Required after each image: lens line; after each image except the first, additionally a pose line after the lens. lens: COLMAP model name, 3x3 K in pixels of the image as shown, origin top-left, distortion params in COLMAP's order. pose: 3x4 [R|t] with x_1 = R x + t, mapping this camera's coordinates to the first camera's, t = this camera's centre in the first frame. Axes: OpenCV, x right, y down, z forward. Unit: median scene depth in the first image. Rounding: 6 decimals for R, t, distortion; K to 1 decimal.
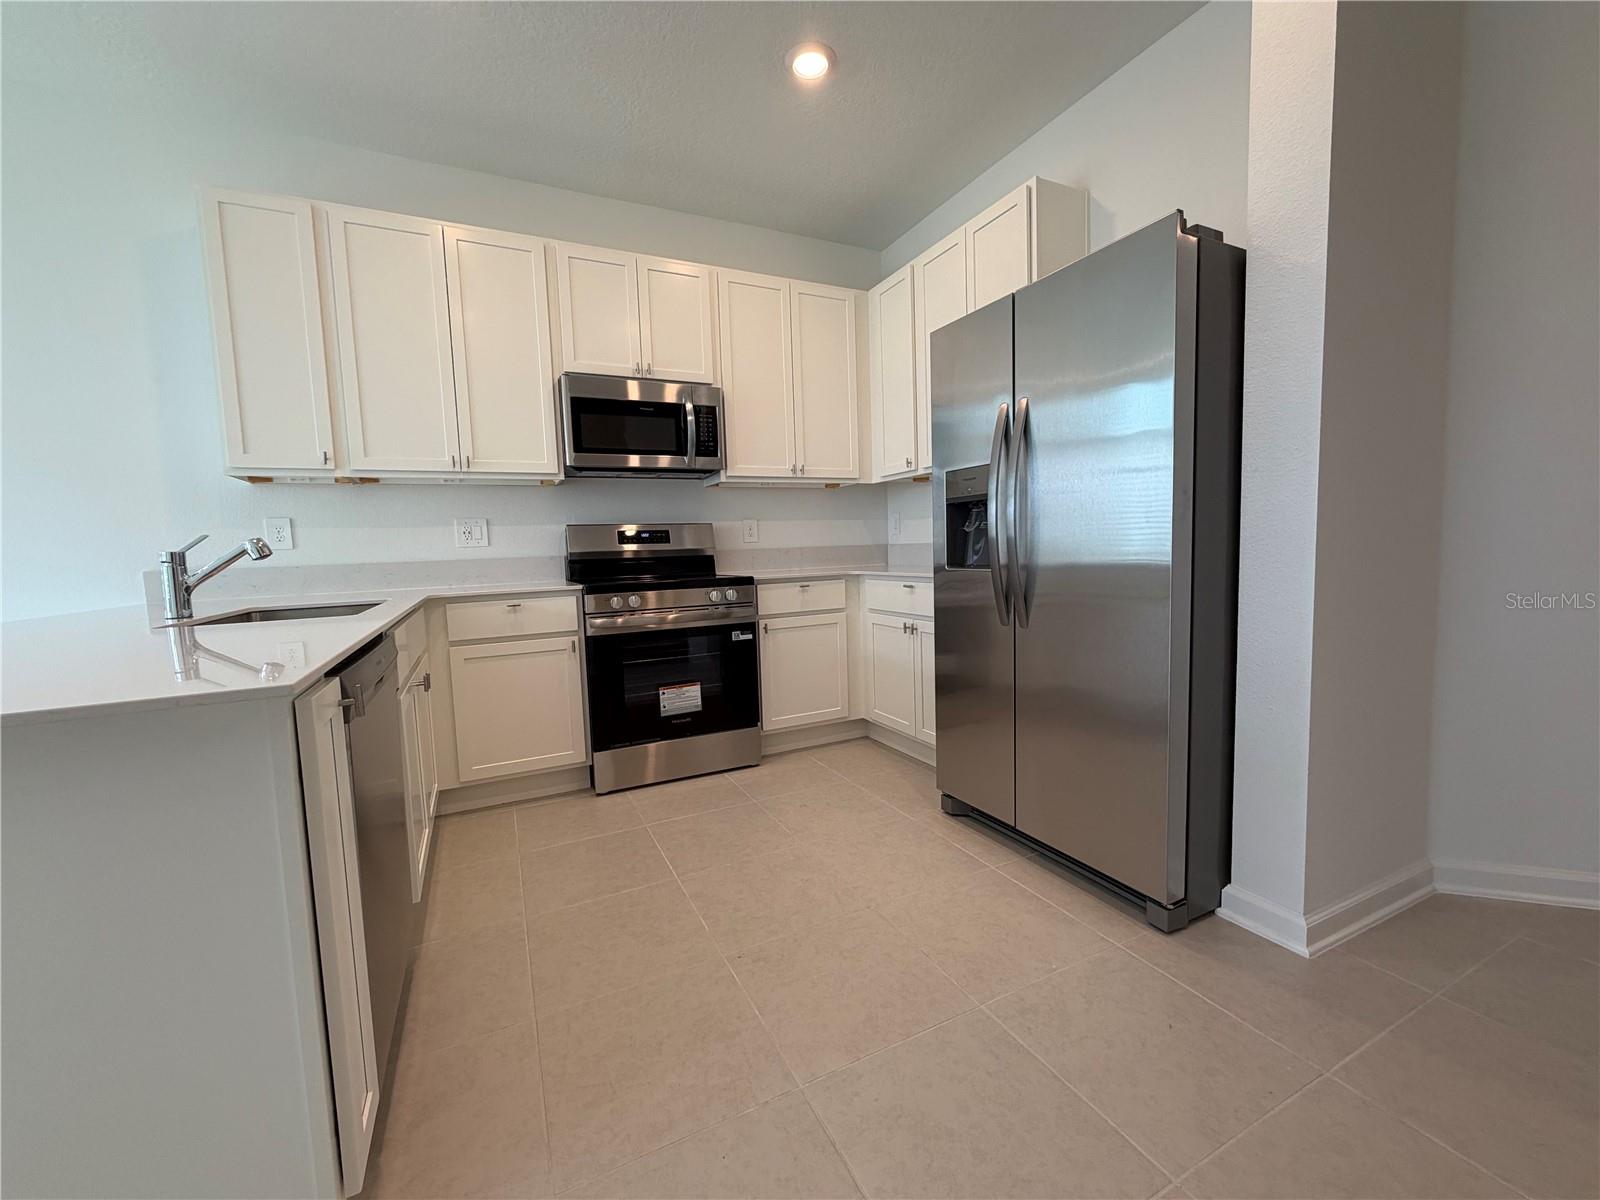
lens RADIAL K [[637.0, 0, 800.0], [0, 637.0, 600.0], [0, 0, 1]] dist [0.001731, 0.000179]
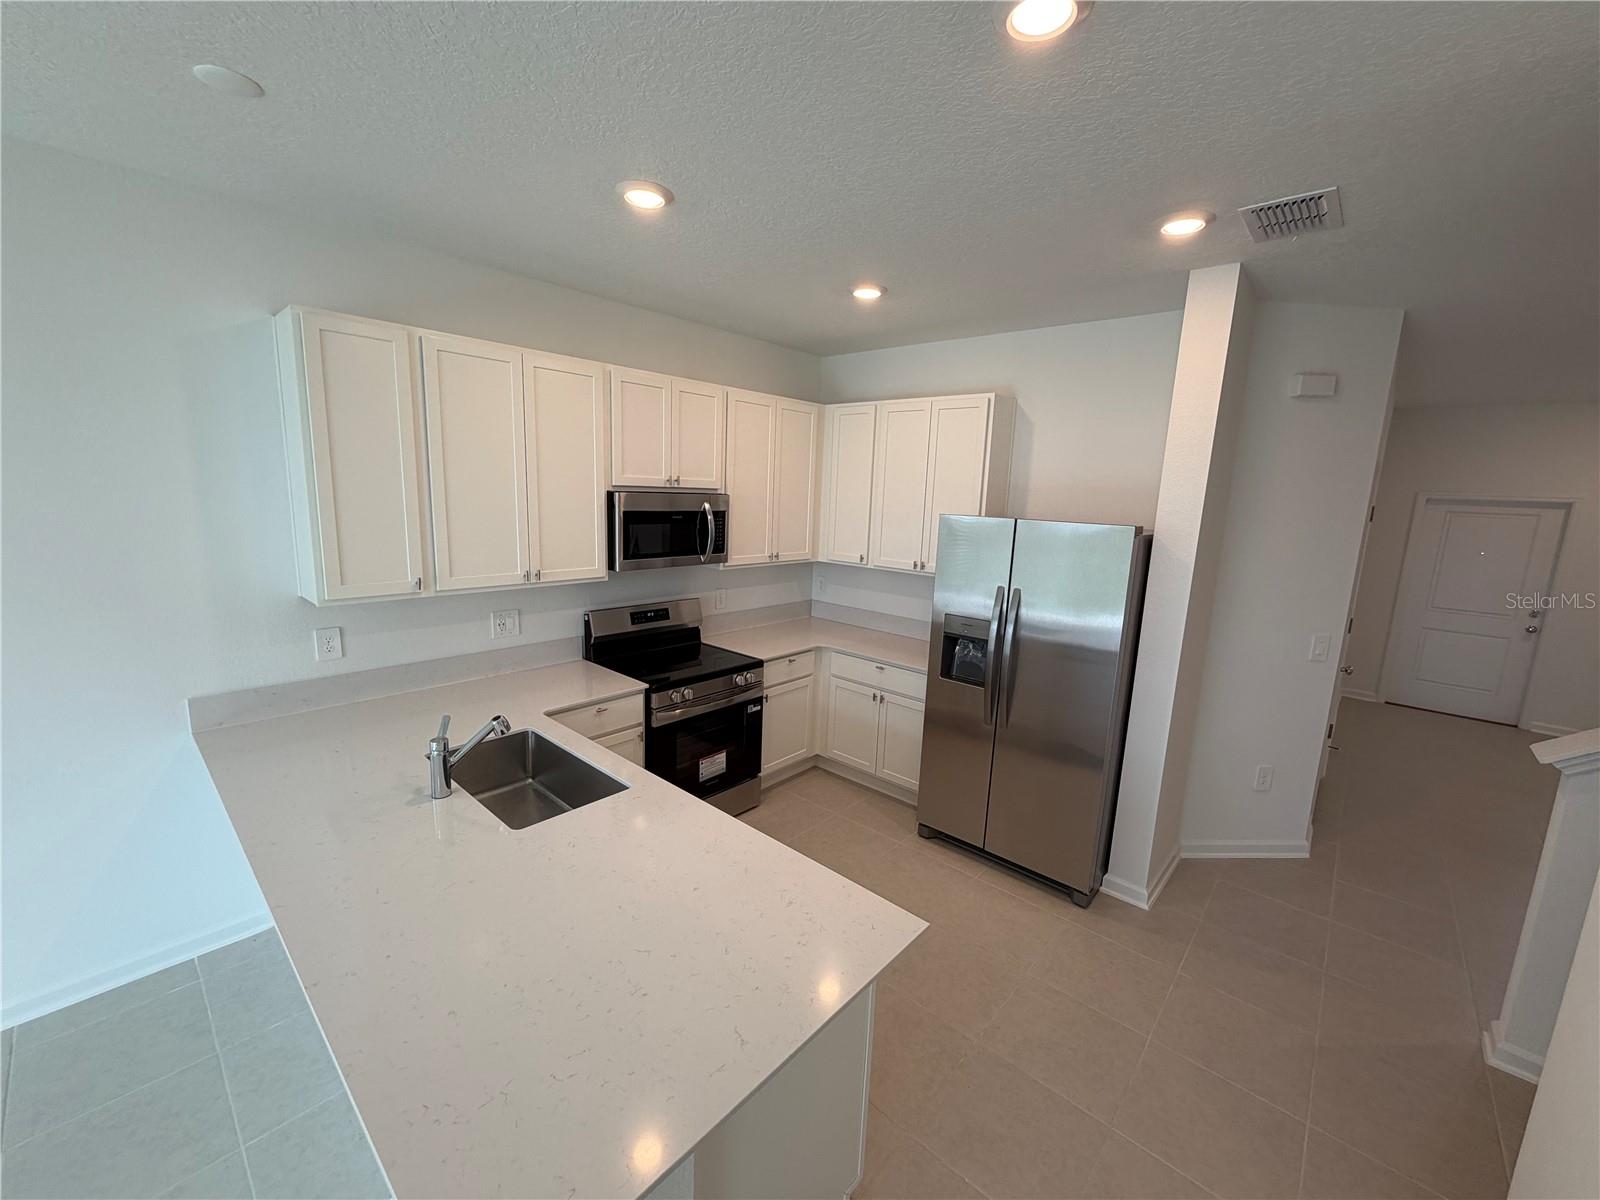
lens RADIAL K [[635.1, 0, 794.1], [0, 635.1, 598.8], [0, 0, 1]] dist [-0.001132, -0.000062]
pose [[0.924223, 0.004356, 0.381829, -0.506223], [-0.039724, 0.995606, 0.084796, -0.271039], [-0.379782, -0.093538, 0.920335, -0.151274]]
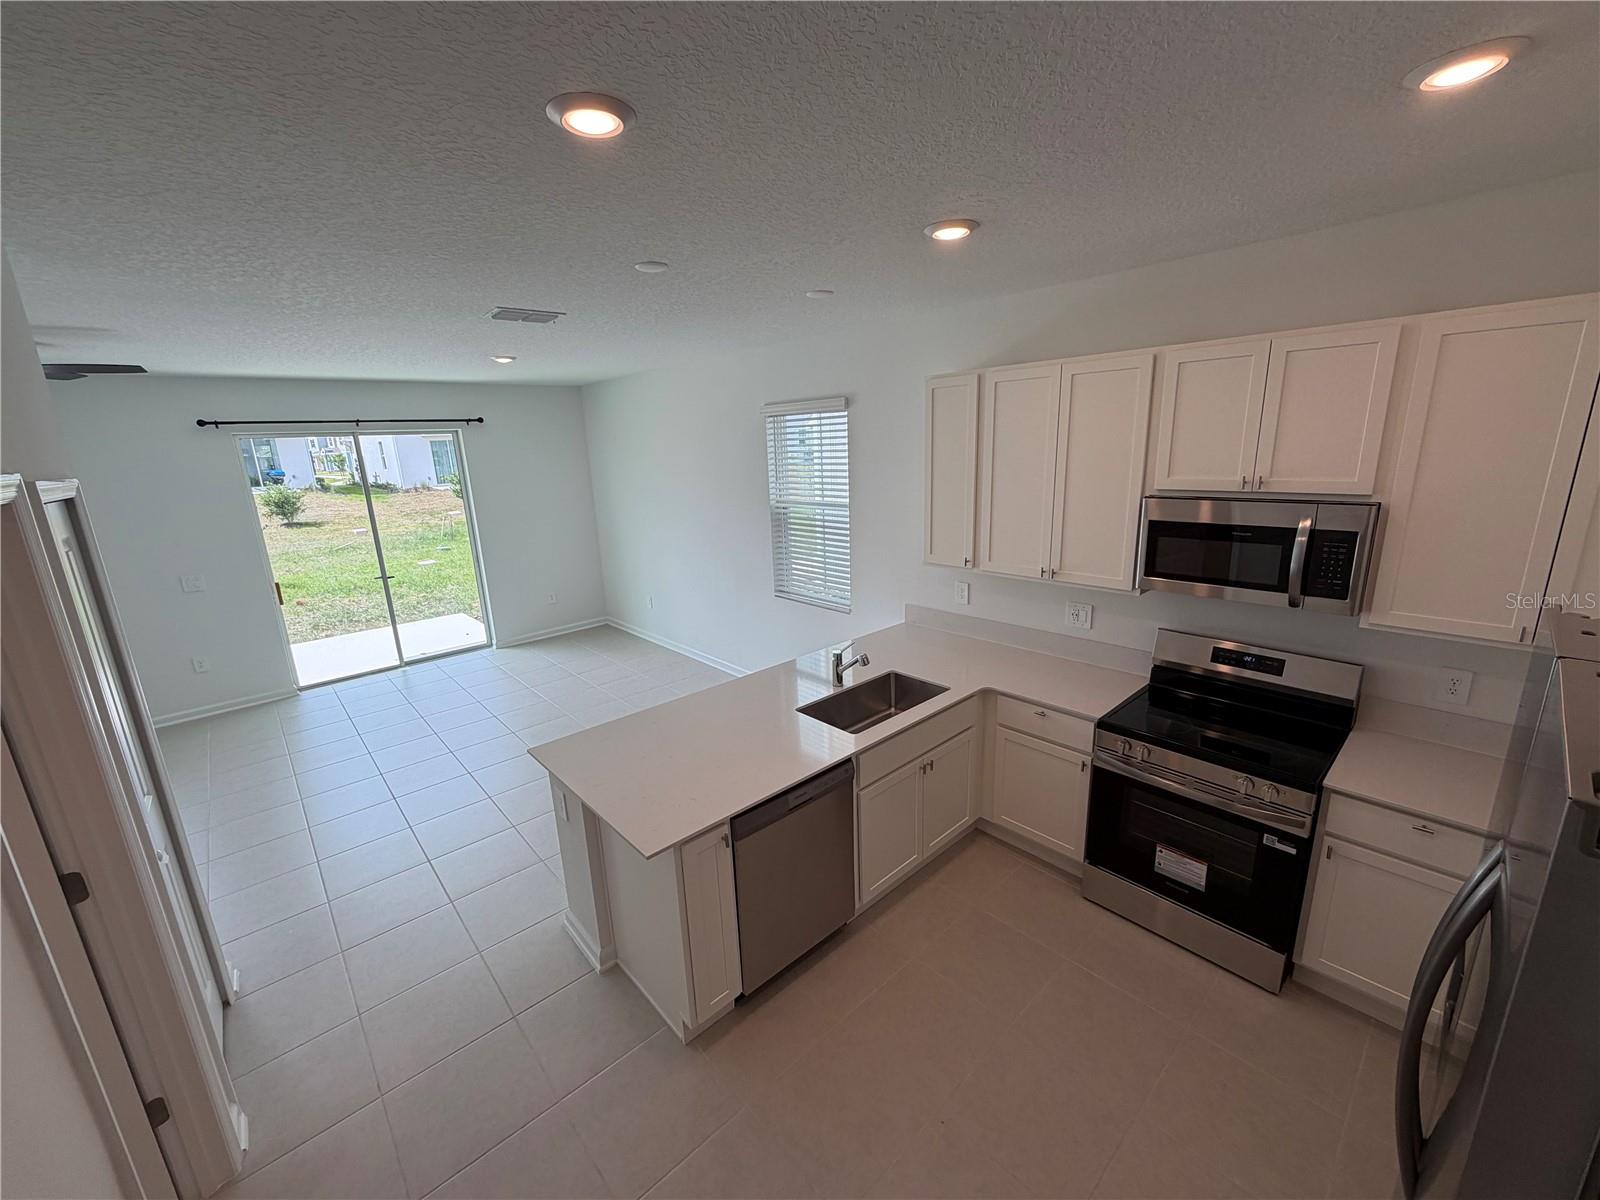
lens RADIAL K [[637.0, 0, 800.0], [0, 637.0, 600.0], [0, 0, 1]] dist [0.001731, 0.000179]
pose [[0.280683, 0.256060, -0.925014, 0.405769], [-0.050776, 0.966368, 0.252101, -0.415961], [0.958457, -0.023792, 0.284244, 0.222493]]
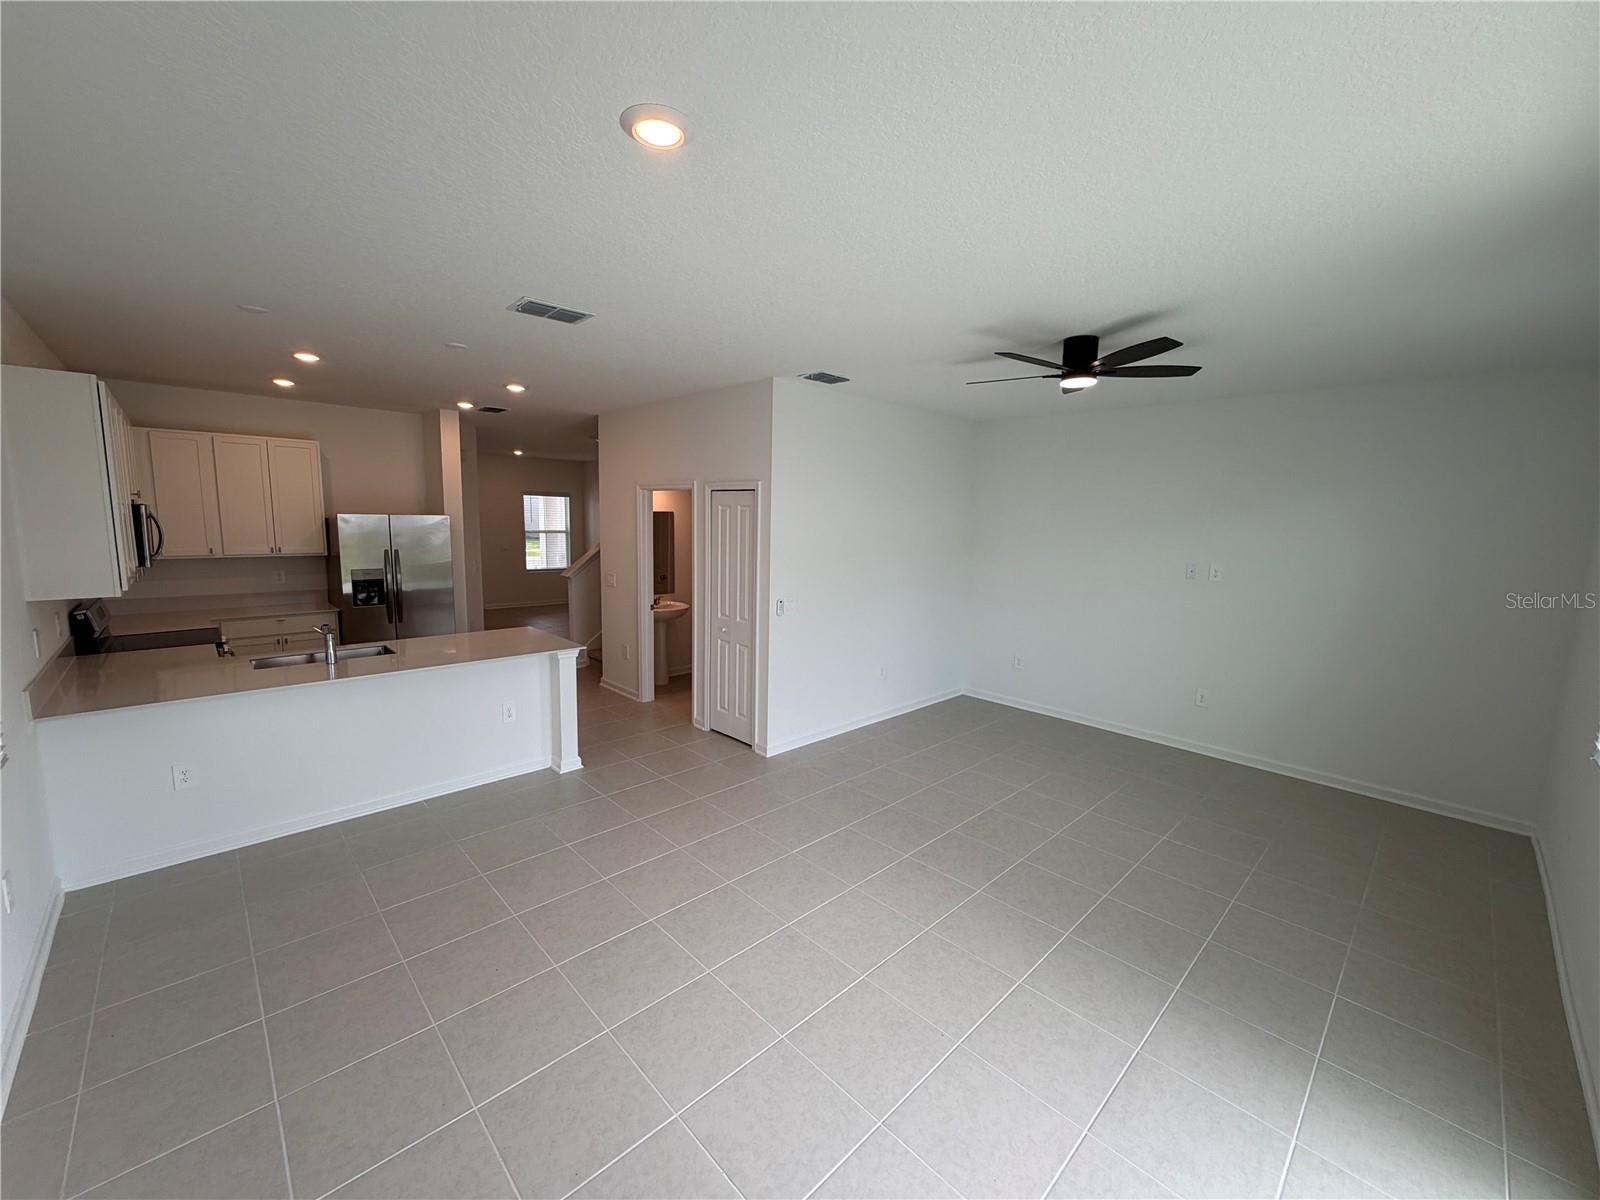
lens RADIAL K [[637.0, 0, 800.0], [0, 637.0, 600.0], [0, 0, 1]] dist [0.001731, 0.000179]
pose [[-0.309906, -0.096431, 0.945864, -2.170754], [0.065717, 0.990291, 0.122492, -0.218331], [-0.948493, 0.100120, -0.300560, 0.059709]]
